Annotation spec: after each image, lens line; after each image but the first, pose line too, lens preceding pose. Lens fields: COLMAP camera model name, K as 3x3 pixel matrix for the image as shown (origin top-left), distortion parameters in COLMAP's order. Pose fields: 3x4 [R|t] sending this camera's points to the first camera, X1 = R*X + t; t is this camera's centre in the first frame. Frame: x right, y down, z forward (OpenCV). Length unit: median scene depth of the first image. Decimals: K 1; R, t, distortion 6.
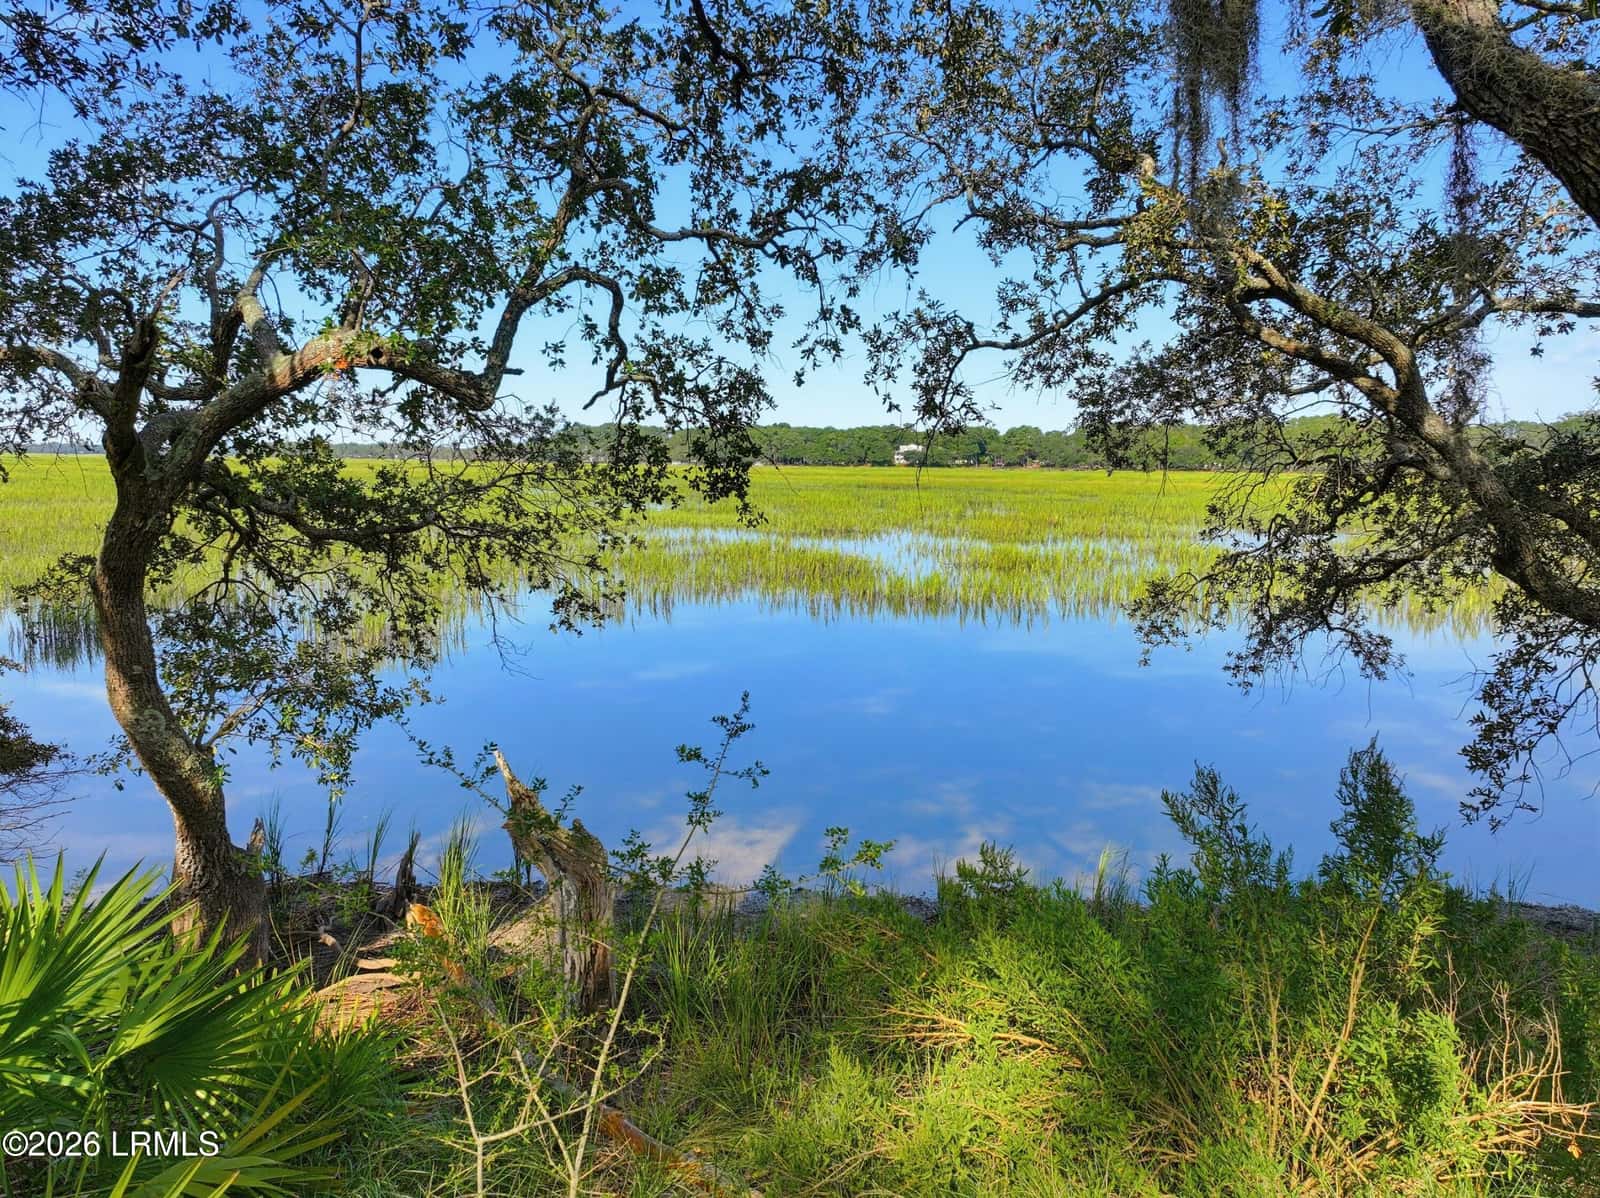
lens RADIAL K [[1131.2, 0, 801.1], [0, 1131.2, 586.6], [0, 0, 1]] dist [0.000023, 0.018415]
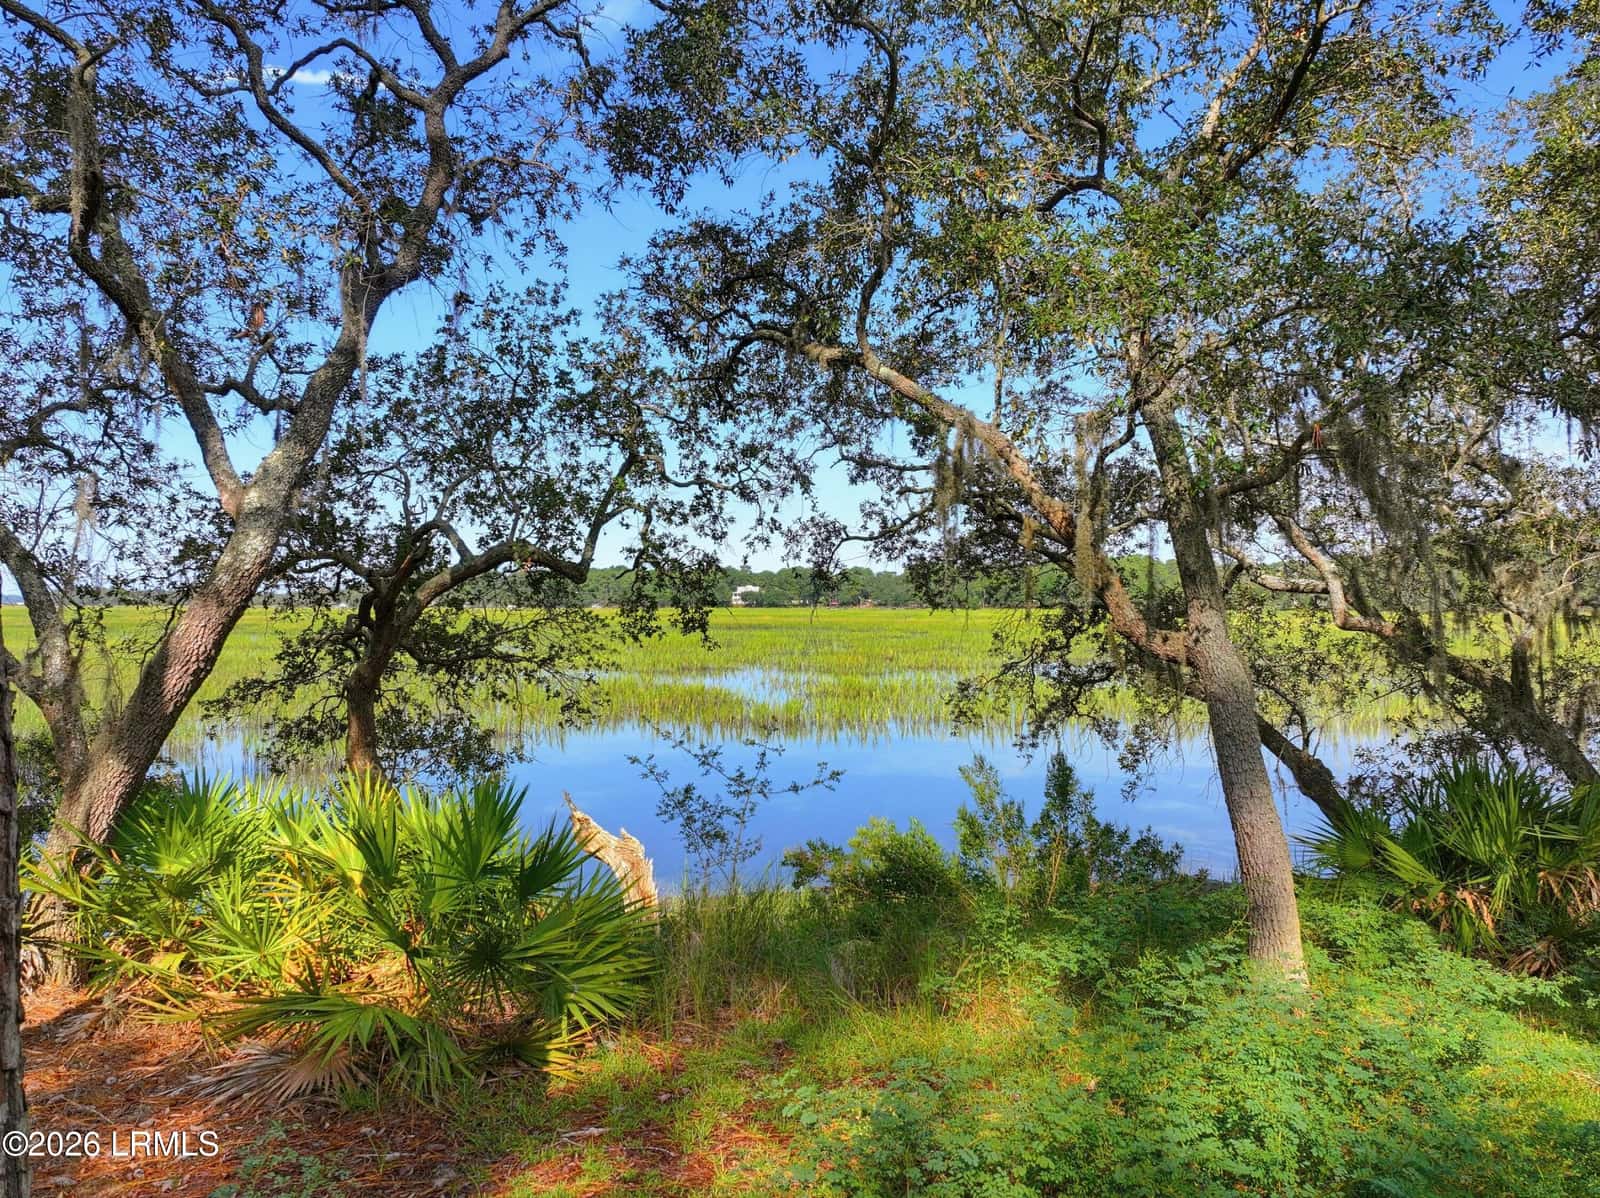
lens RADIAL K [[1131.2, 0, 802.4], [0, 1131.2, 604.0], [0, 0, 1]] dist [0.000023, 0.018415]
pose [[0.989491, -0.011458, 0.144142, -0.145026], [0.027035, 0.993936, -0.106580, 0.054884], [-0.142047, 0.109357, 0.983801, -0.584572]]
